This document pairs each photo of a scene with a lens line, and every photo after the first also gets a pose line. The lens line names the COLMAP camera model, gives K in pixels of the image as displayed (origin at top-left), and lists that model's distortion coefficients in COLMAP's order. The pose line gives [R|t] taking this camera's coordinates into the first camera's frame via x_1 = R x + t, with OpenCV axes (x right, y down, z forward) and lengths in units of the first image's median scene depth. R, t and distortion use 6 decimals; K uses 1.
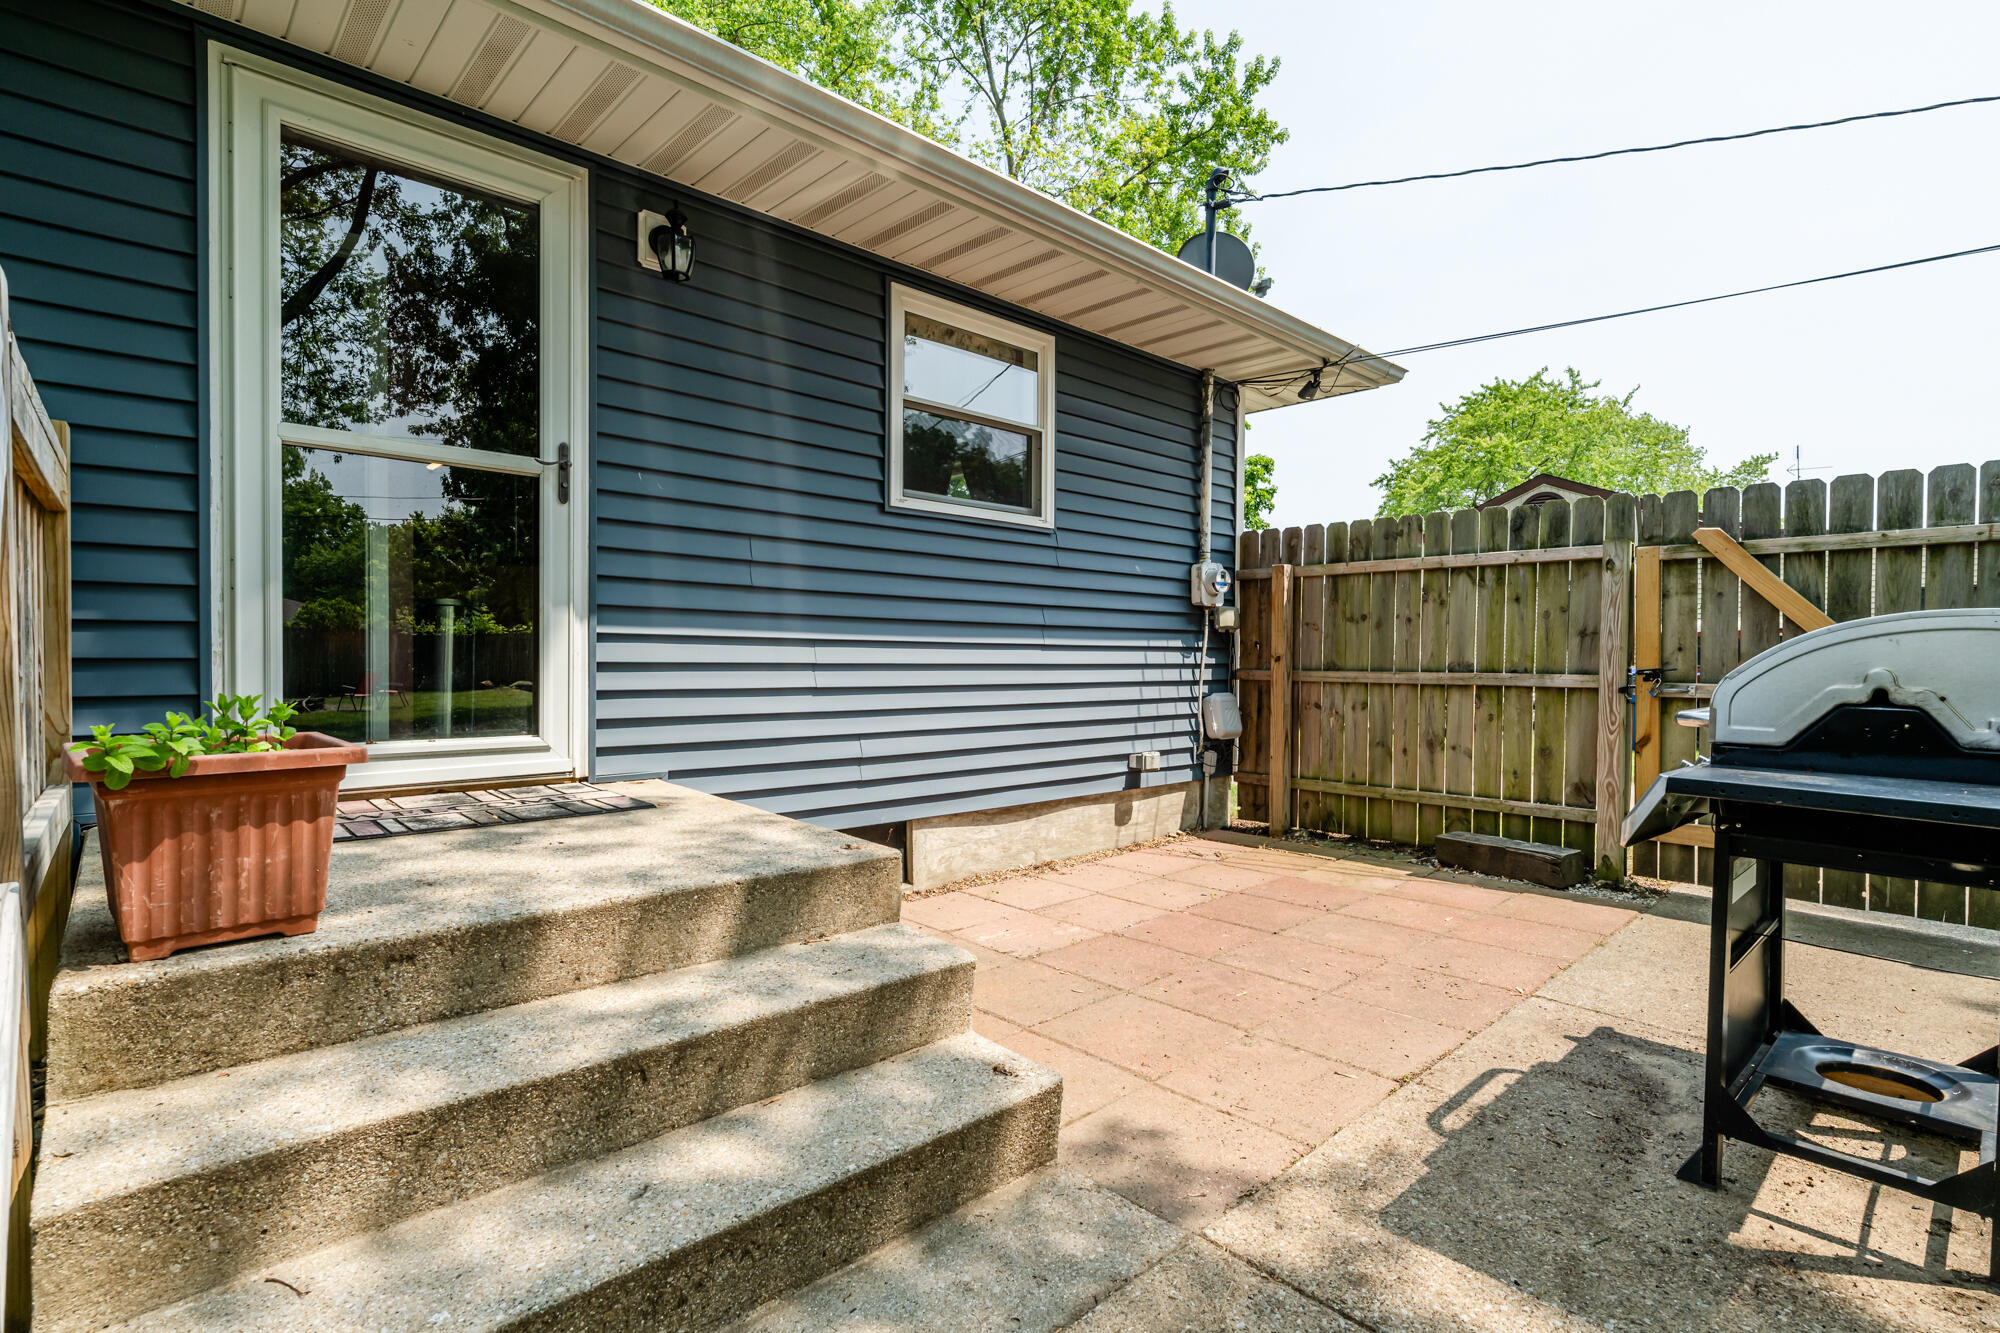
lens RADIAL K [[944.9, 0, 1000.0], [0, 944.9, 666.5], [0, 0, 1]] dist [-0.012031, -0.000120]
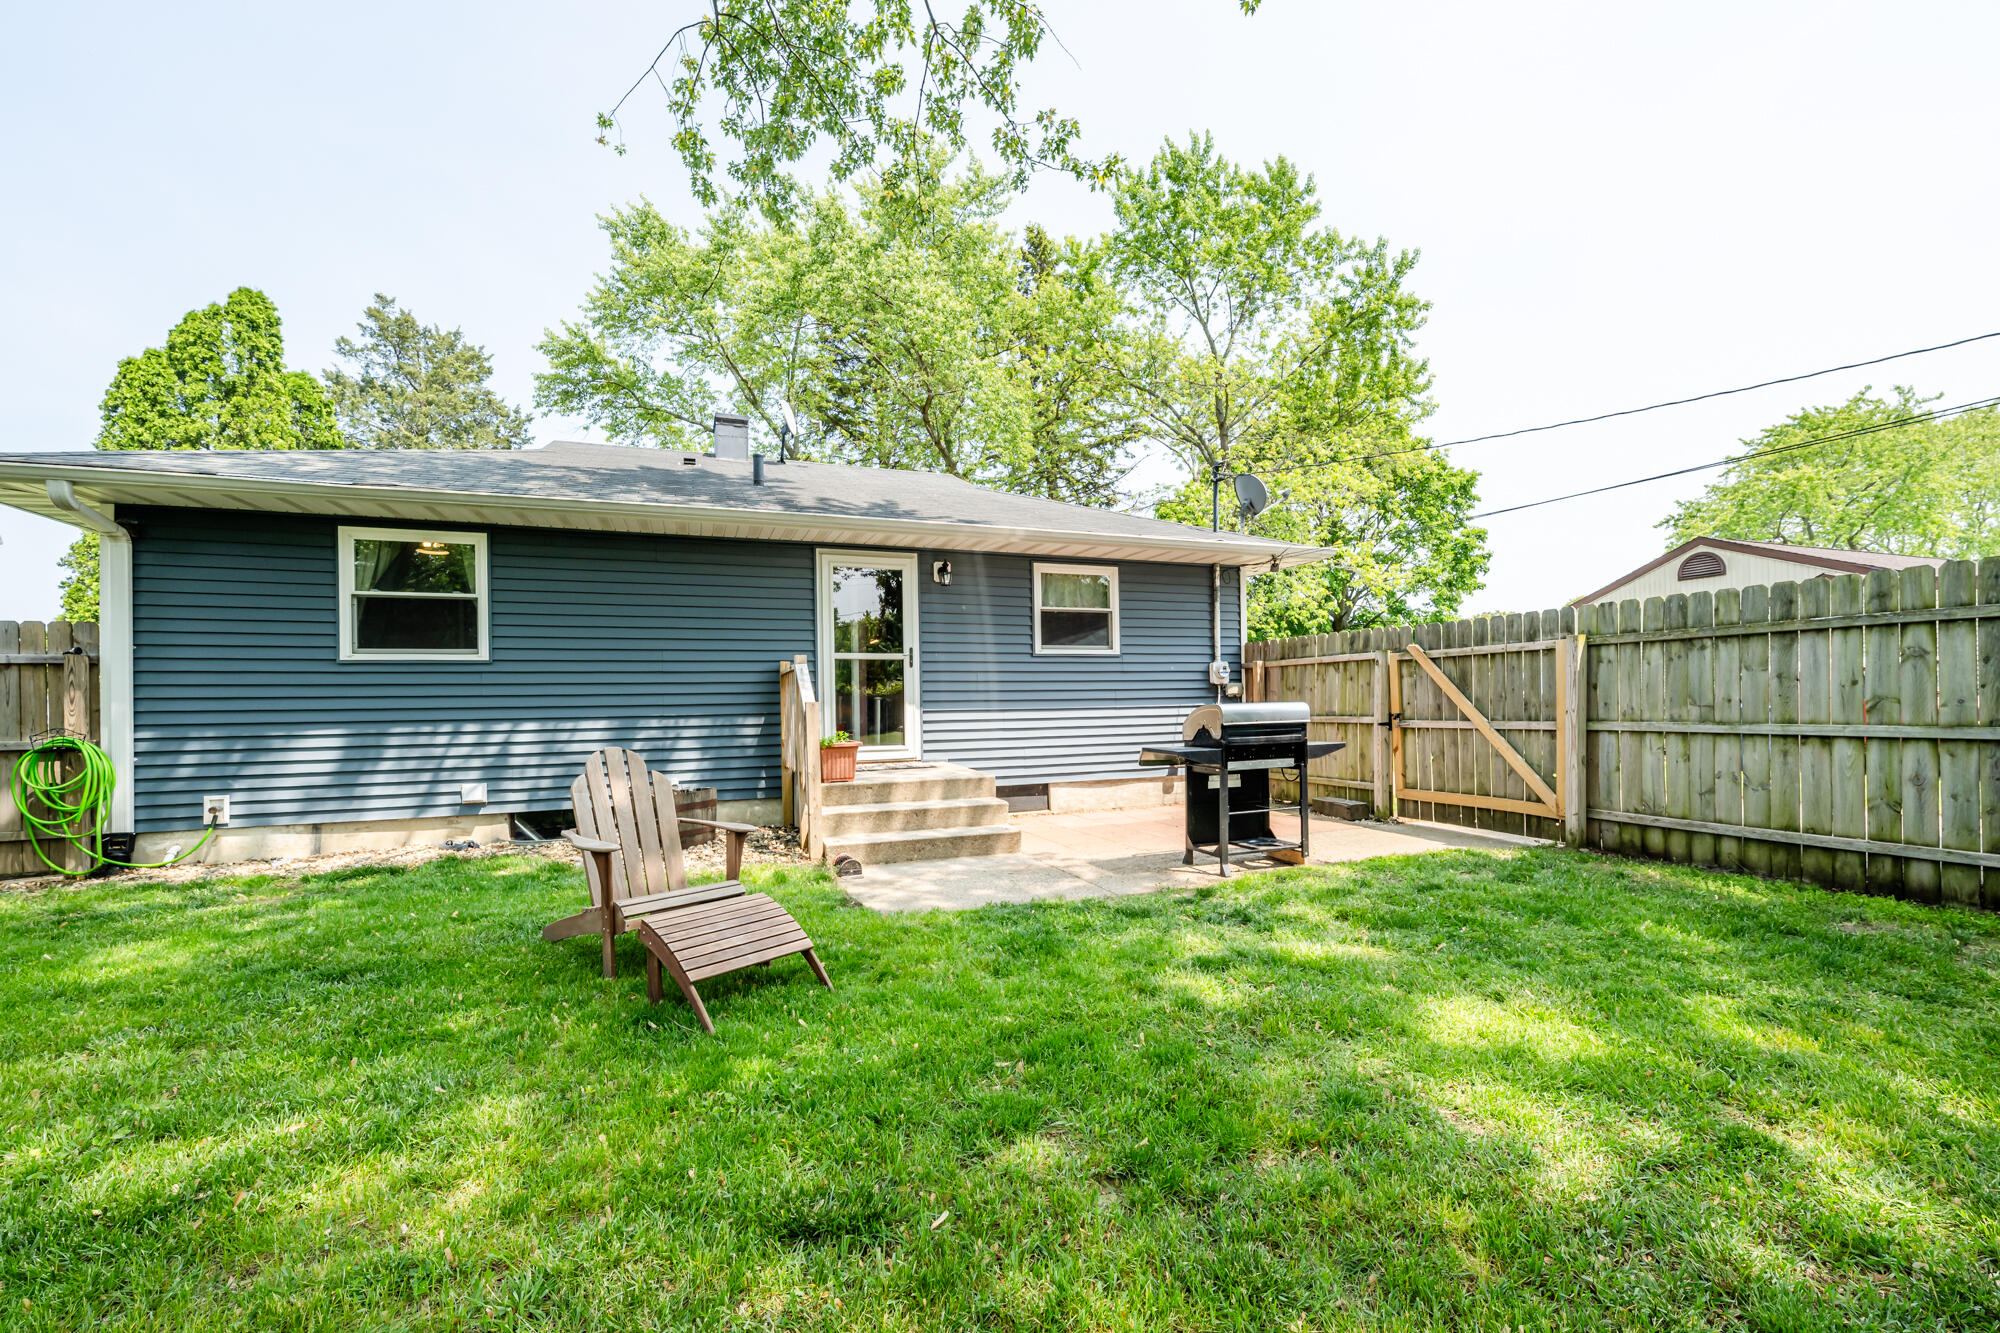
lens RADIAL K [[807.2, 0, 999.9], [0, 807.2, 692.7], [0, 0, 1]] dist [0.000443, 0.000127]
pose [[0.926238, -0.028687, -0.375846, 0.481462], [0.020361, 0.999452, -0.026108, -0.012942], [0.376389, 0.016530, 0.926314, -0.804875]]
